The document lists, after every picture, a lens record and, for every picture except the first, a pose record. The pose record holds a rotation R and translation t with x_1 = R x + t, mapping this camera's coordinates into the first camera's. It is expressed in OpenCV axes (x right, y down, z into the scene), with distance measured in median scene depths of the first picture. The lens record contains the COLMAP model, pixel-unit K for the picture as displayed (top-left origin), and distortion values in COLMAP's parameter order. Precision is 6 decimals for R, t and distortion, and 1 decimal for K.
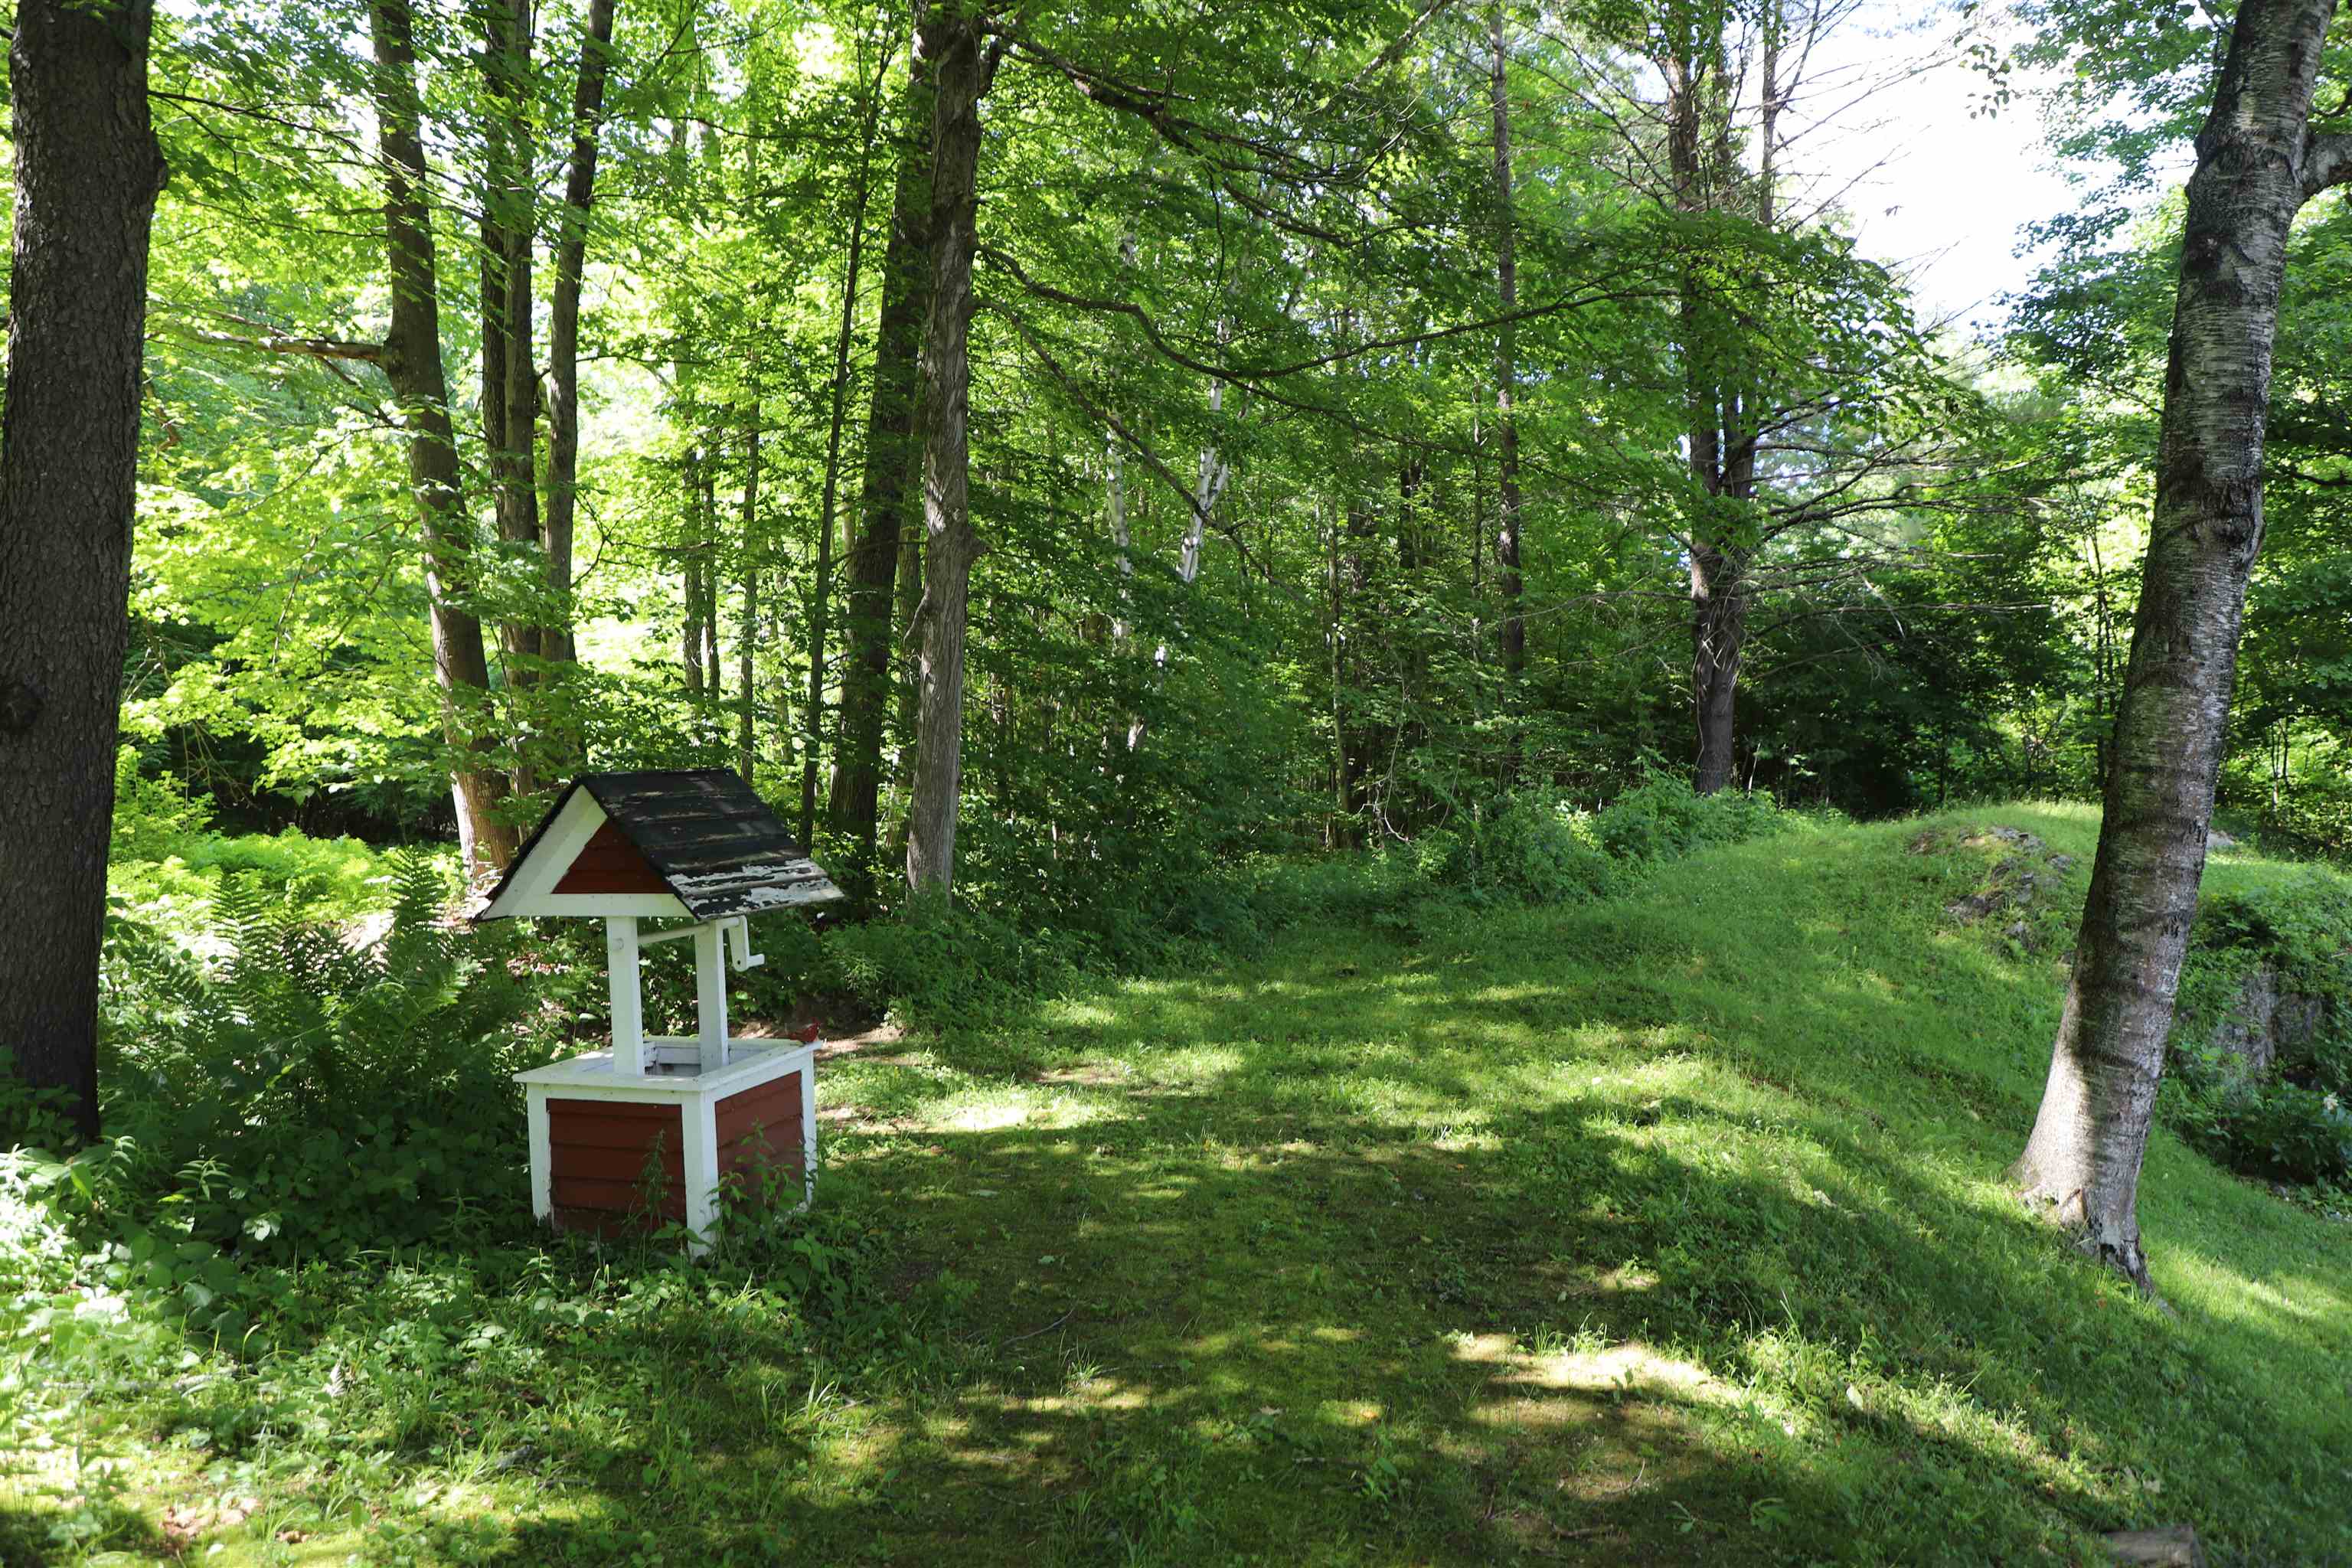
lens RADIAL K [[1633.1, 0, 1161.9], [0, 1633.1, 771.5], [0, 0, 1]] dist [-0.076919, 0.037228]
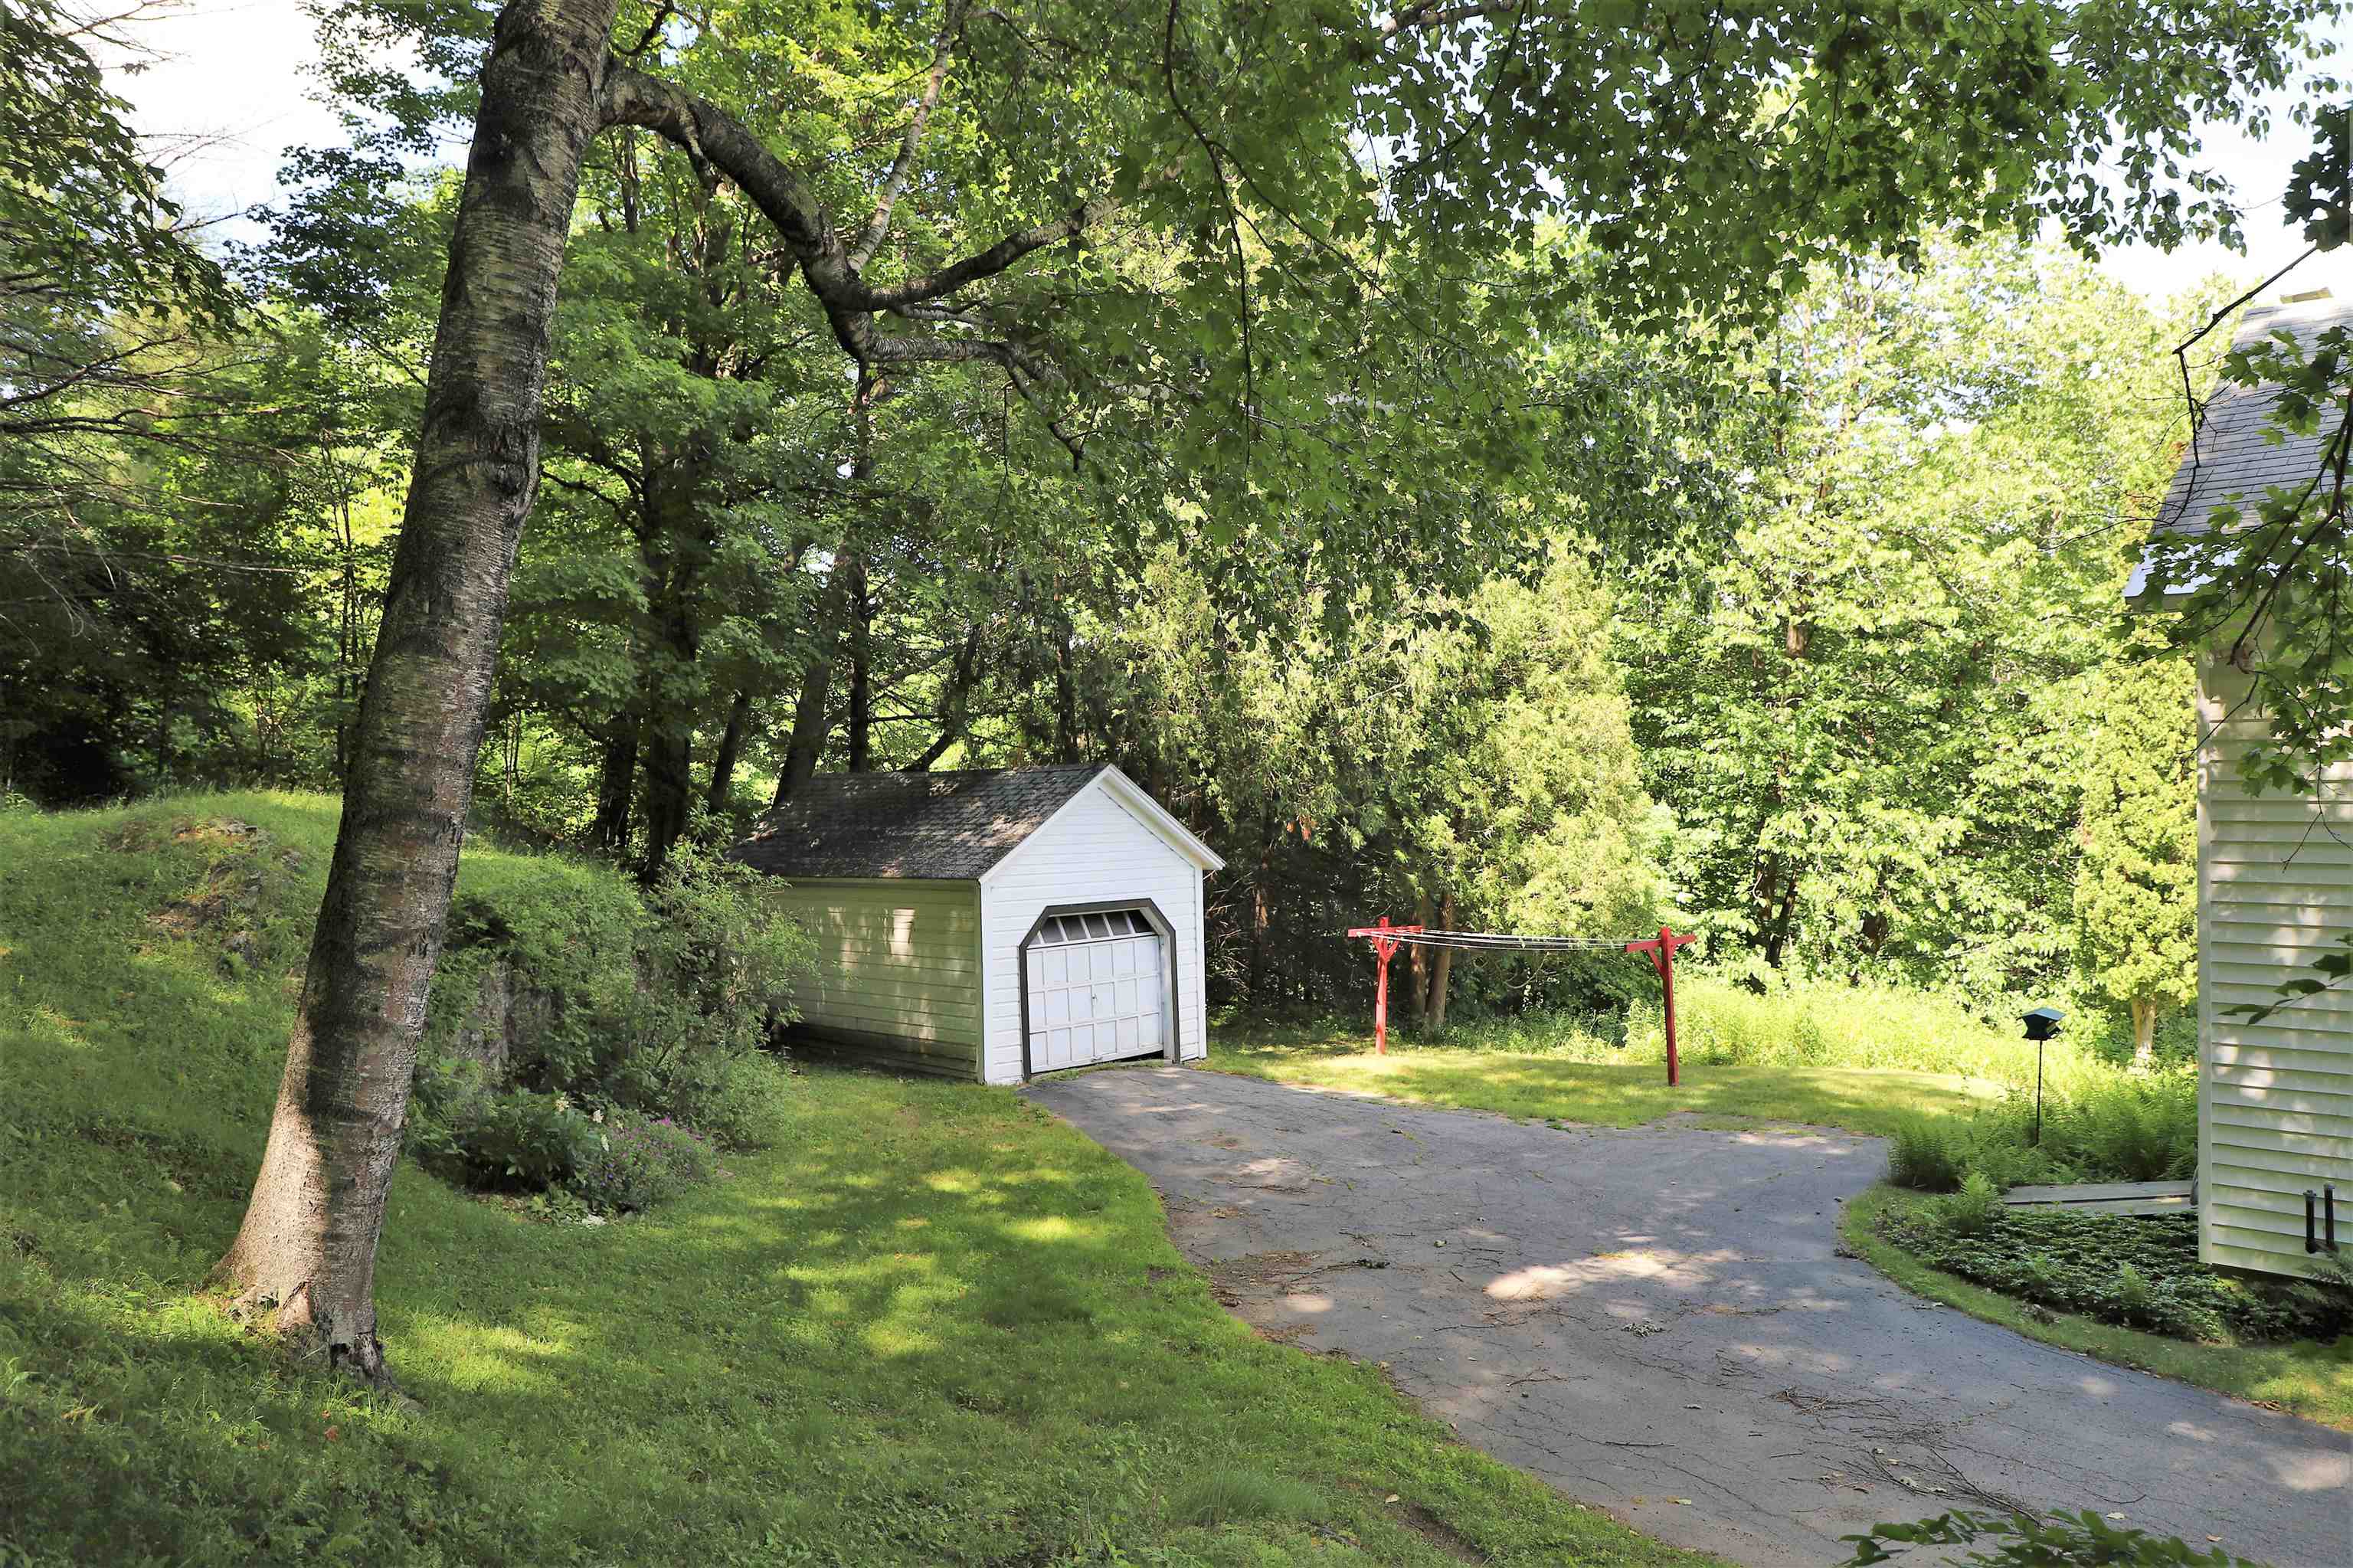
lens RADIAL K [[1633.9, 0, 1162.4], [0, 1633.9, 771.5], [0, 0, 1]] dist [-0.076919, 0.037228]
pose [[0.535083, 0.027110, 0.844365, 0.067254], [-0.033530, 0.999379, -0.010838, 0.001837], [-0.844134, -0.022512, 0.535659, 0.116054]]
